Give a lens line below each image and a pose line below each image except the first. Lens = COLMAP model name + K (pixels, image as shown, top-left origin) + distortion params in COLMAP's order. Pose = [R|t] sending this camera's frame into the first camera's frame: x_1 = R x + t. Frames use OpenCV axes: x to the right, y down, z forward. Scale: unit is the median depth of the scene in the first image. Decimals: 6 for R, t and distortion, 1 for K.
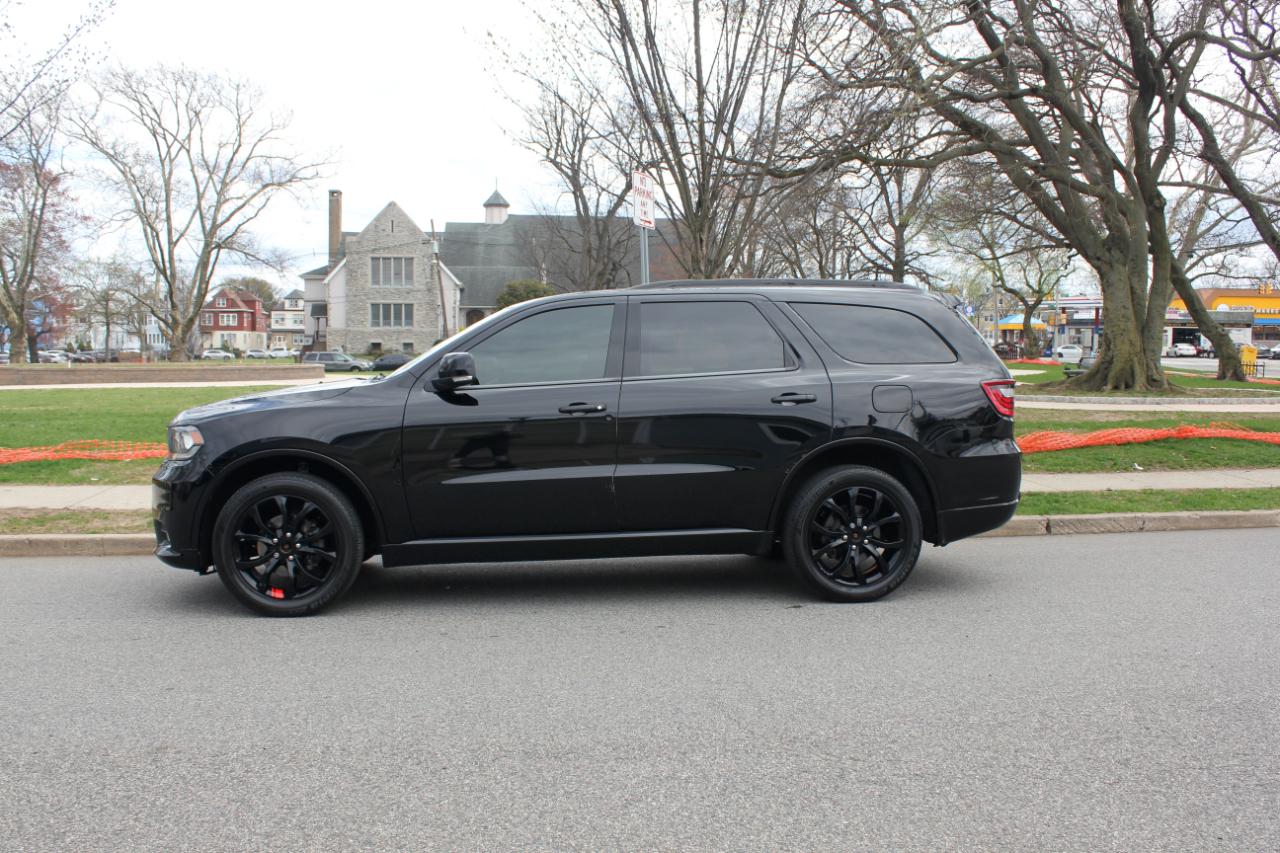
lens RADIAL K [[1168.1, 0, 646.2], [0, 1168.1, 435.4], [0, 0, 1]] dist [-0.163420, 0.158991]
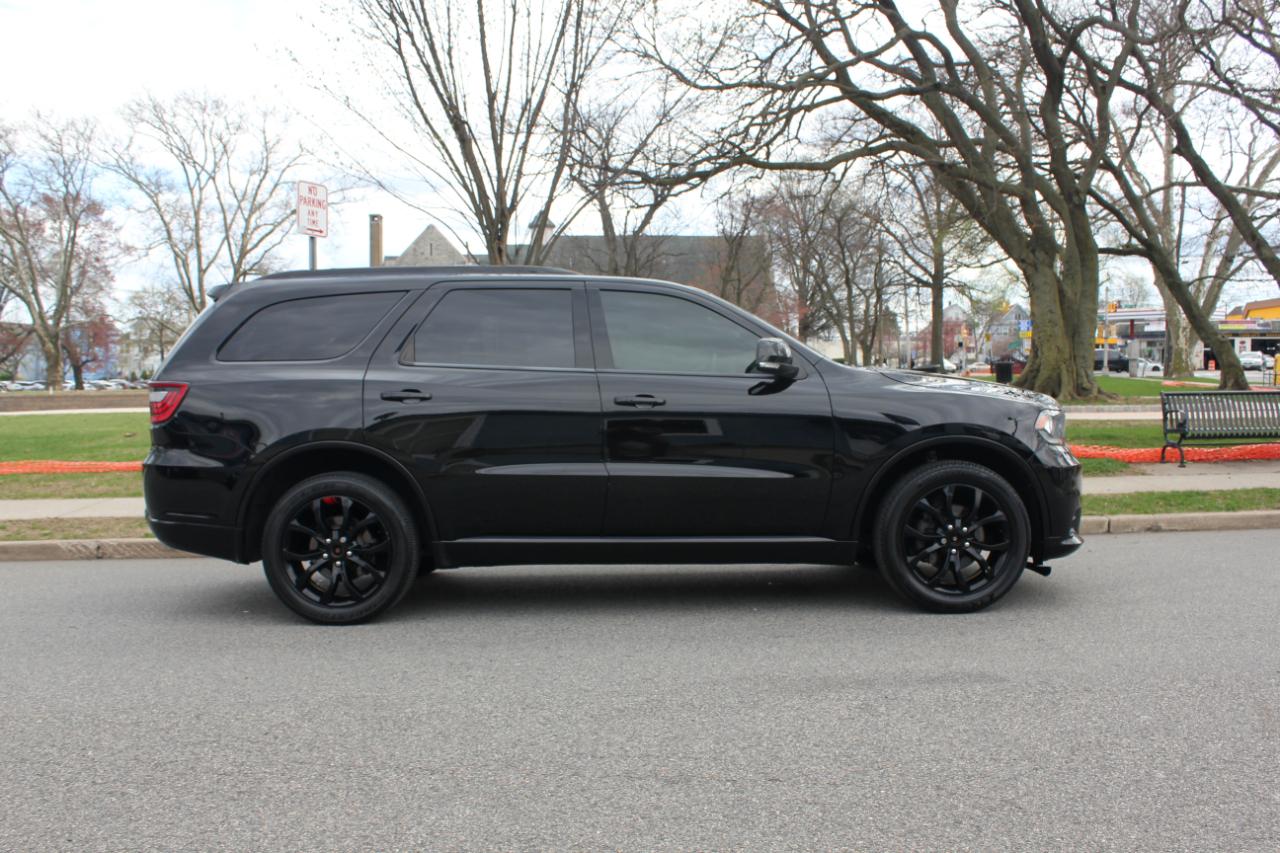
lens RADIAL K [[1194.9, 0, 623.2], [0, 1194.9, 429.2], [0, 0, 1]] dist [-0.165431, 0.189683]
pose [[0.996622, -0.012121, -0.081220, 0.037505], [0.009886, 0.999563, -0.027873, 0.003499], [0.081522, 0.026976, 0.996306, 0.004682]]
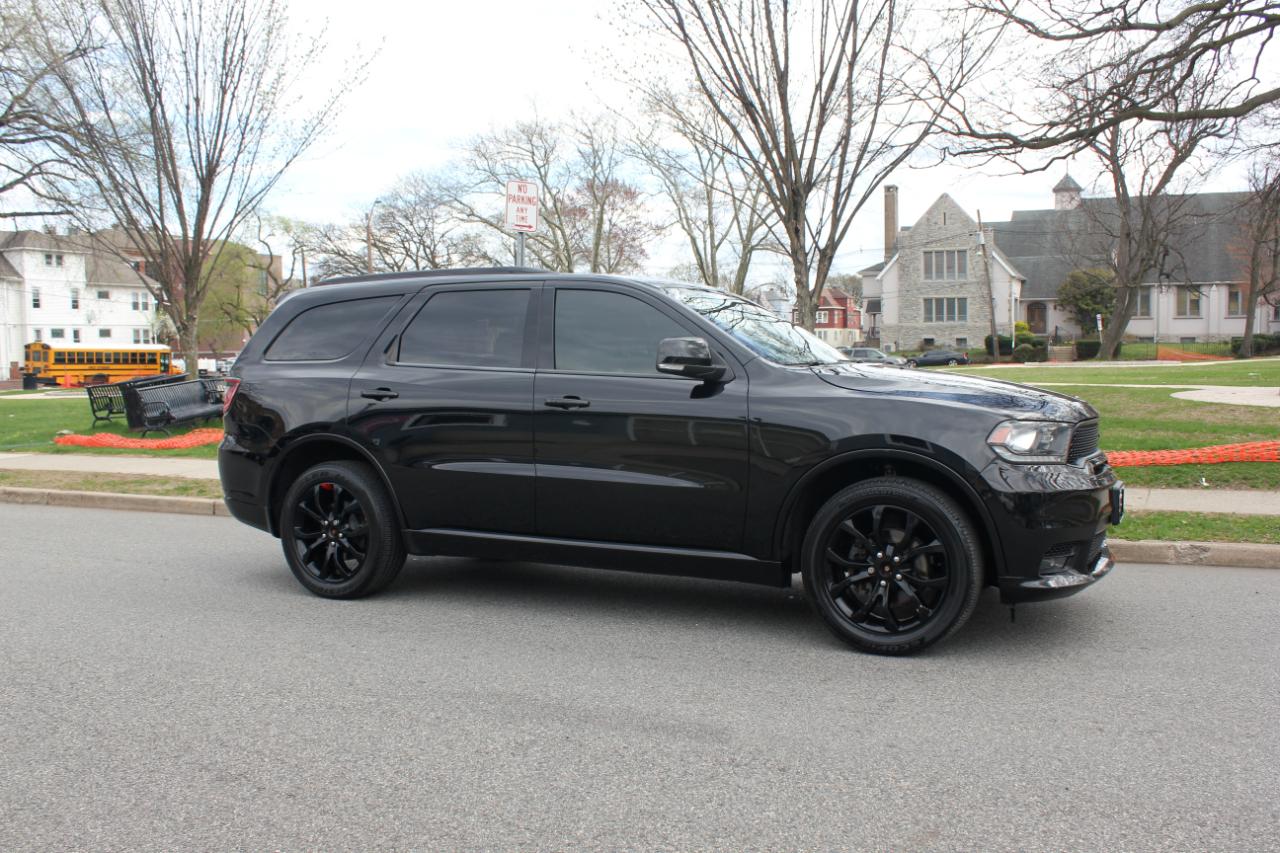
lens RADIAL K [[1185.6, 0, 643.4], [0, 1185.6, 425.0], [0, 0, 1]] dist [-0.156861, 0.152458]
pose [[0.845427, 0.017159, -0.533816, 0.122590], [-0.020296, 0.999794, -0.000006, -0.002166], [0.533705, 0.010839, 0.845601, 0.038639]]
